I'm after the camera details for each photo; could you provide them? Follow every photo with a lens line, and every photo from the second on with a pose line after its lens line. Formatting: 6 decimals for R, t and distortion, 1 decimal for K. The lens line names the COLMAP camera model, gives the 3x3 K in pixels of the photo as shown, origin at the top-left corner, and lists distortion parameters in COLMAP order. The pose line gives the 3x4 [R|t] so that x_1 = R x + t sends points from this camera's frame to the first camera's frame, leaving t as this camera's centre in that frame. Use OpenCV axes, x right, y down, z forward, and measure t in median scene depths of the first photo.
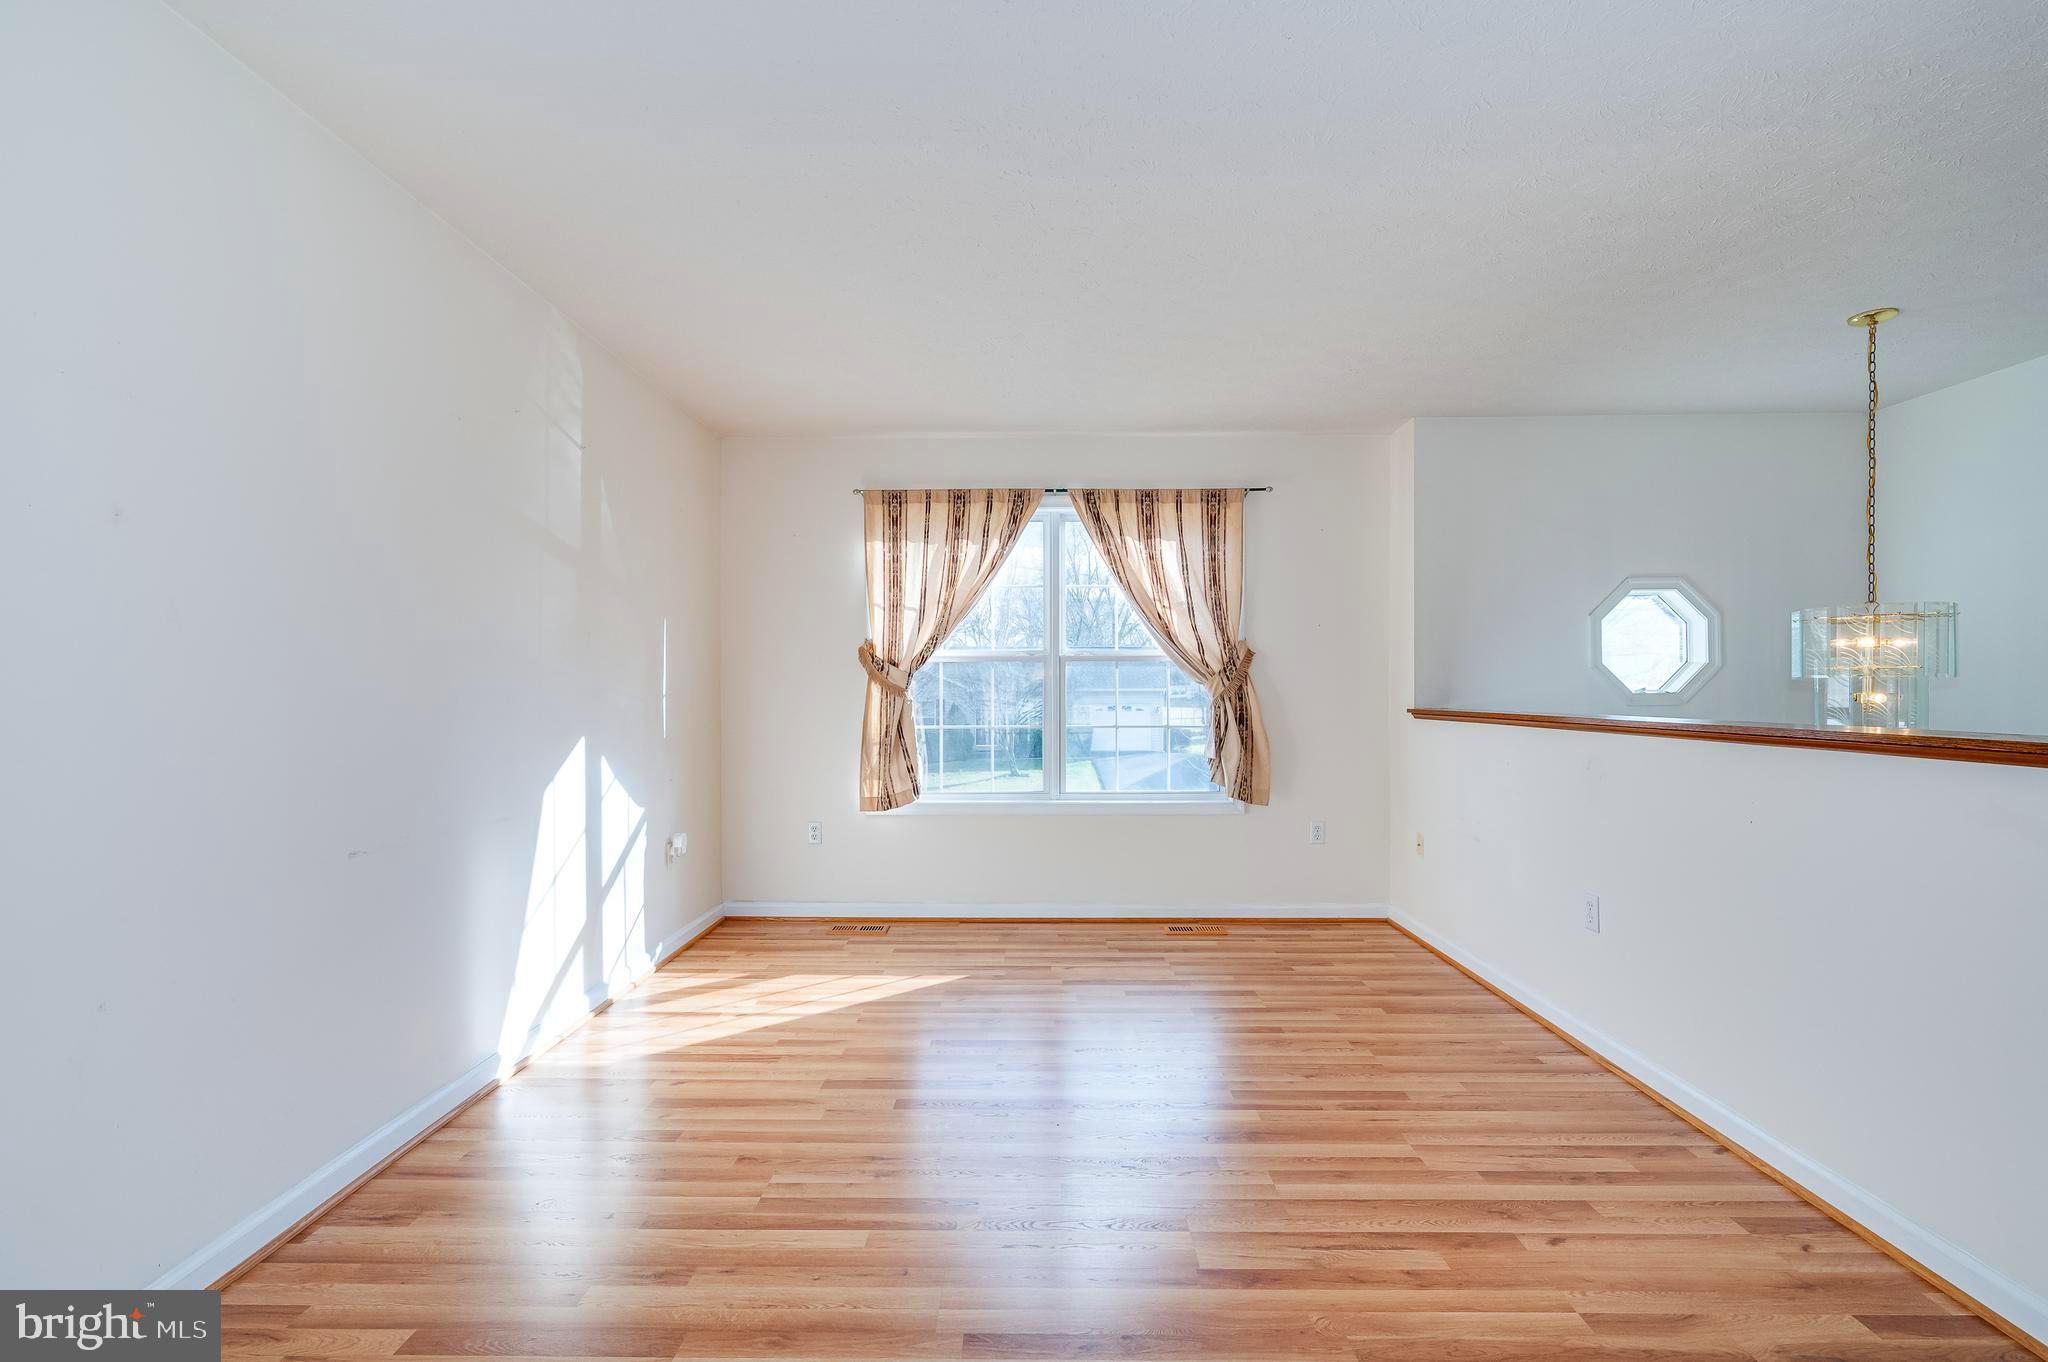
lens RADIAL K [[918.8, 0, 1024.0], [0, 918.8, 681.0], [0, 0, 1]] dist [-0.003043, 0.000027]
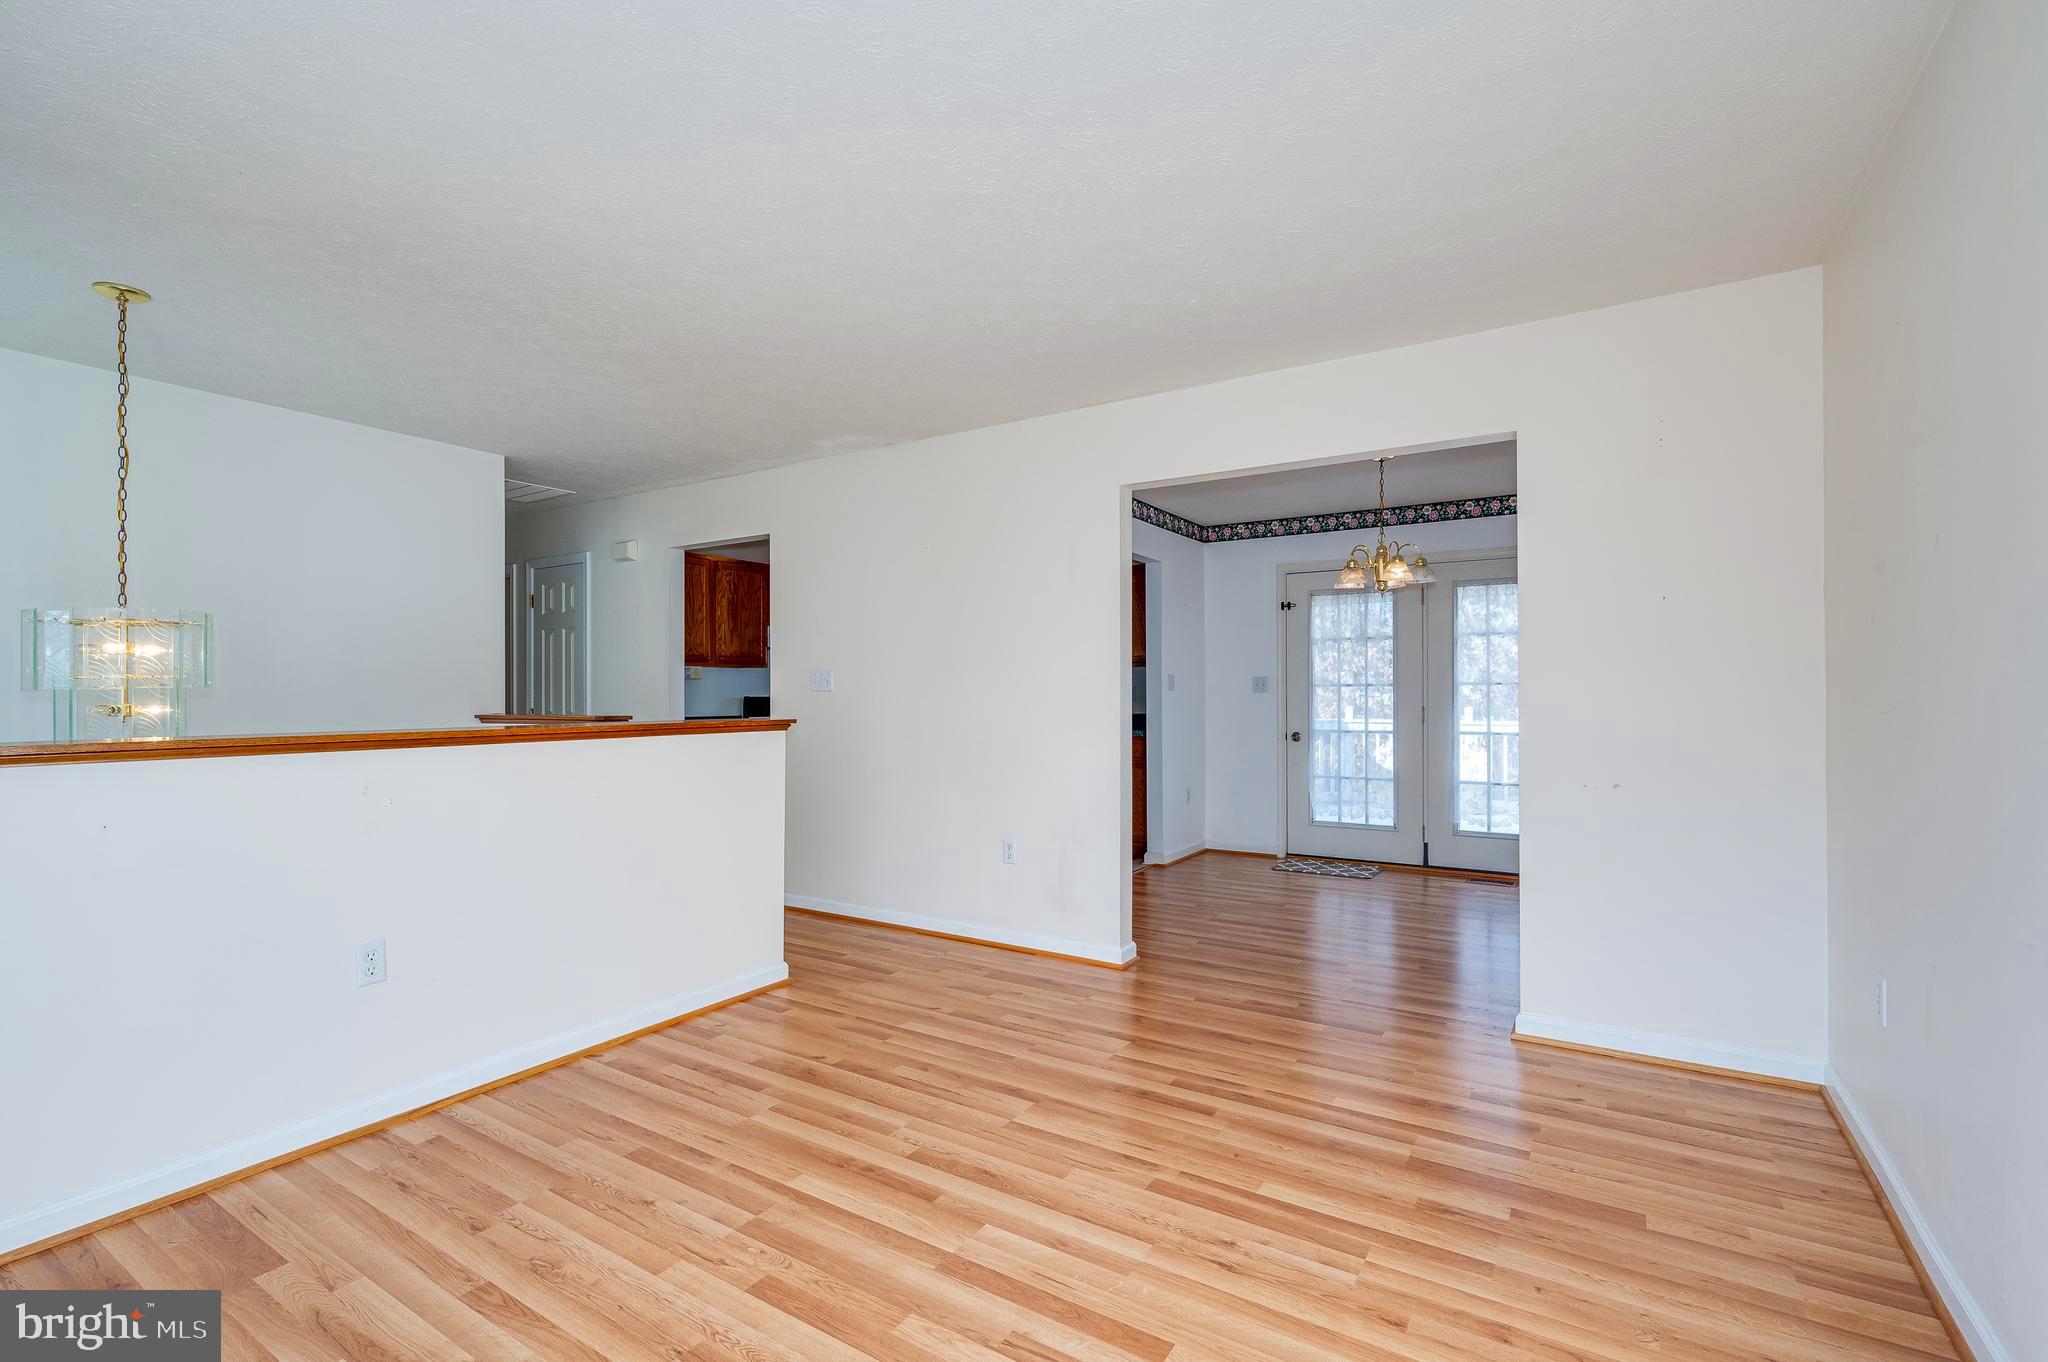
lens RADIAL K [[923.8, 0, 1035.8], [0, 923.8, 689.2], [0, 0, 1]] dist [-0.002278, -0.000116]
pose [[-0.857934, 0.005518, 0.513730, -0.221371], [0.001069, 0.999959, -0.008955, 0.004612], [-0.513759, -0.007133, -0.857905, 0.902428]]
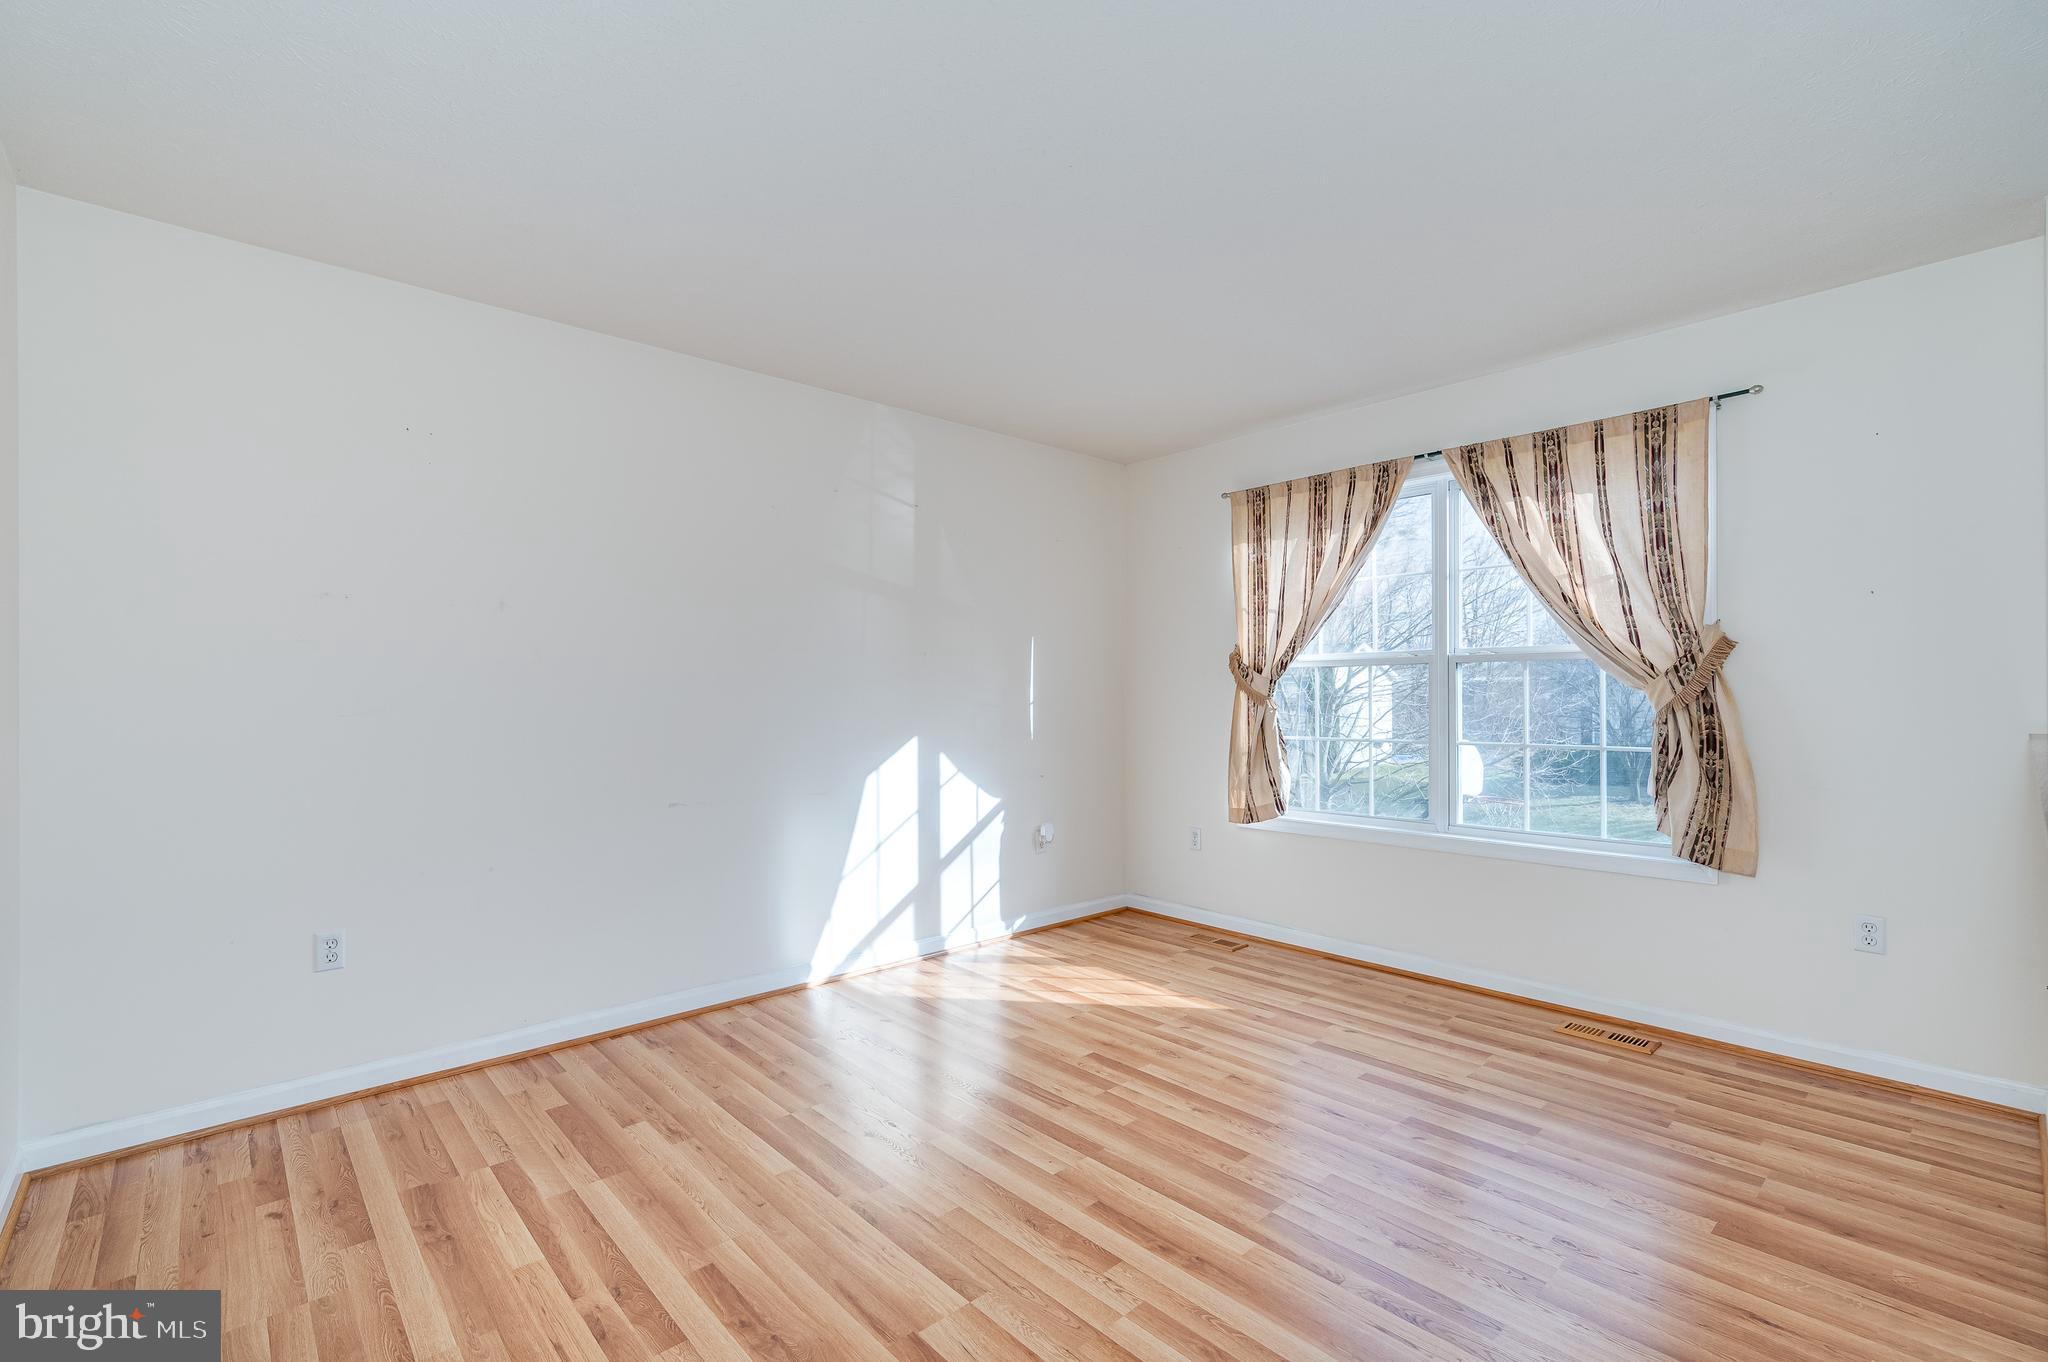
lens RADIAL K [[901.6, 0, 1024.0], [0, 901.6, 681.0], [0, 0, 1]] dist [0.000064, 0.000270]
pose [[0.685084, -0.012694, -0.728353, 0.375131], [0.007695, 0.999918, -0.010190, 0.000046], [0.728423, 0.001377, 0.685126, 0.186444]]
